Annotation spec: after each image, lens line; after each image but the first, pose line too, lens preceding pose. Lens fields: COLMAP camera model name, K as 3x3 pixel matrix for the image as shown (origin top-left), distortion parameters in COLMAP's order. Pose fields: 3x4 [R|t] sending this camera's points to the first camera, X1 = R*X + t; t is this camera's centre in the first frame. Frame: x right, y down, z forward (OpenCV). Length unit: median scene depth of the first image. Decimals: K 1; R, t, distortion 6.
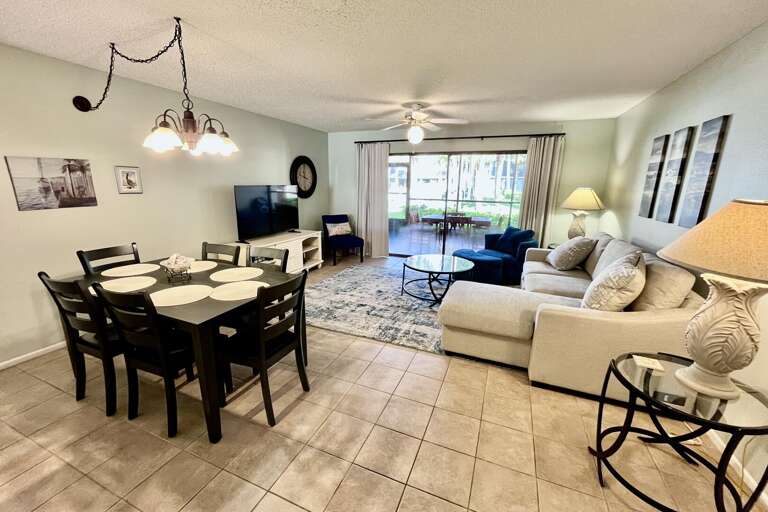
lens RADIAL K [[311.0, 0, 384.0], [0, 311.0, 256.0], [0, 0, 1]] dist [-0.007129, 0.000037]
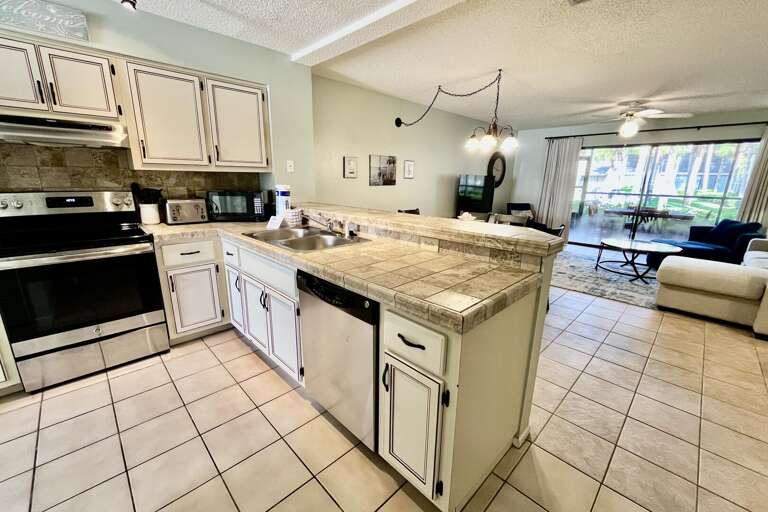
lens RADIAL K [[311.0, 0, 384.0], [0, 311.0, 256.0], [0, 0, 1]] dist [-0.007129, 0.000037]
pose [[0.914858, 0.097719, -0.391772, -0.239799], [-0.095429, 0.995113, 0.025364, 0.130170], [0.392336, 0.014182, 0.919713, -0.391517]]
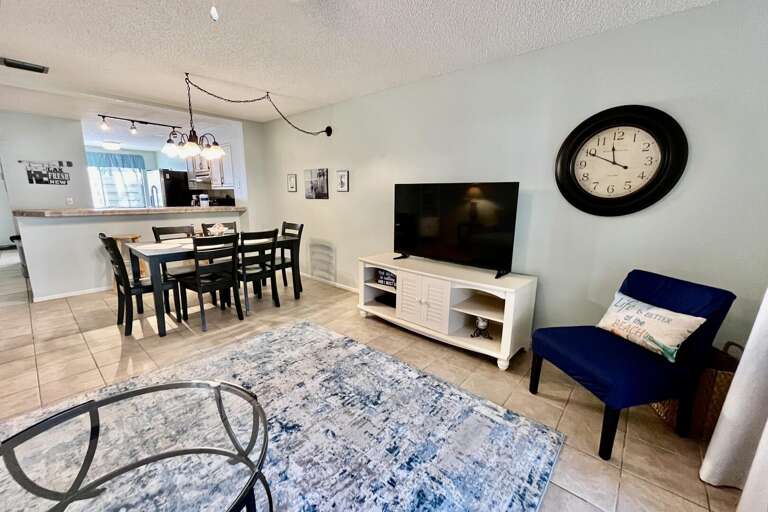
lens RADIAL K [[311.0, 0, 384.0], [0, 311.0, 256.0], [0, 0, 1]] dist [-0.007129, 0.000037]
pose [[-0.316820, 0.170235, -0.933084, 0.332335], [-0.232623, 0.939769, 0.250440, -0.263932], [0.919517, 0.296401, -0.258137, 1.322034]]
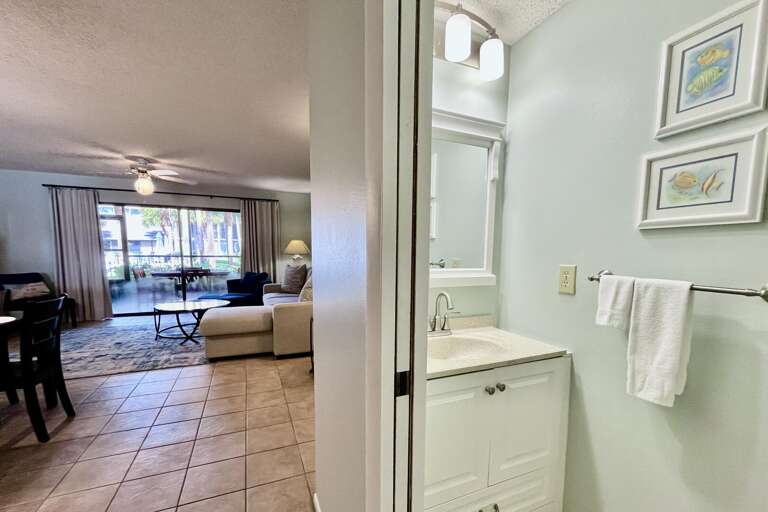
lens RADIAL K [[320.9, 0, 386.2], [0, 320.9, 290.7], [0, 0, 1]] dist [0.001519, 0.000091]
pose [[0.701027, -0.094140, 0.706894, -0.137535], [0.161140, 0.986522, -0.028423, 0.132554], [-0.694691, 0.133834, 0.706748, -0.319508]]
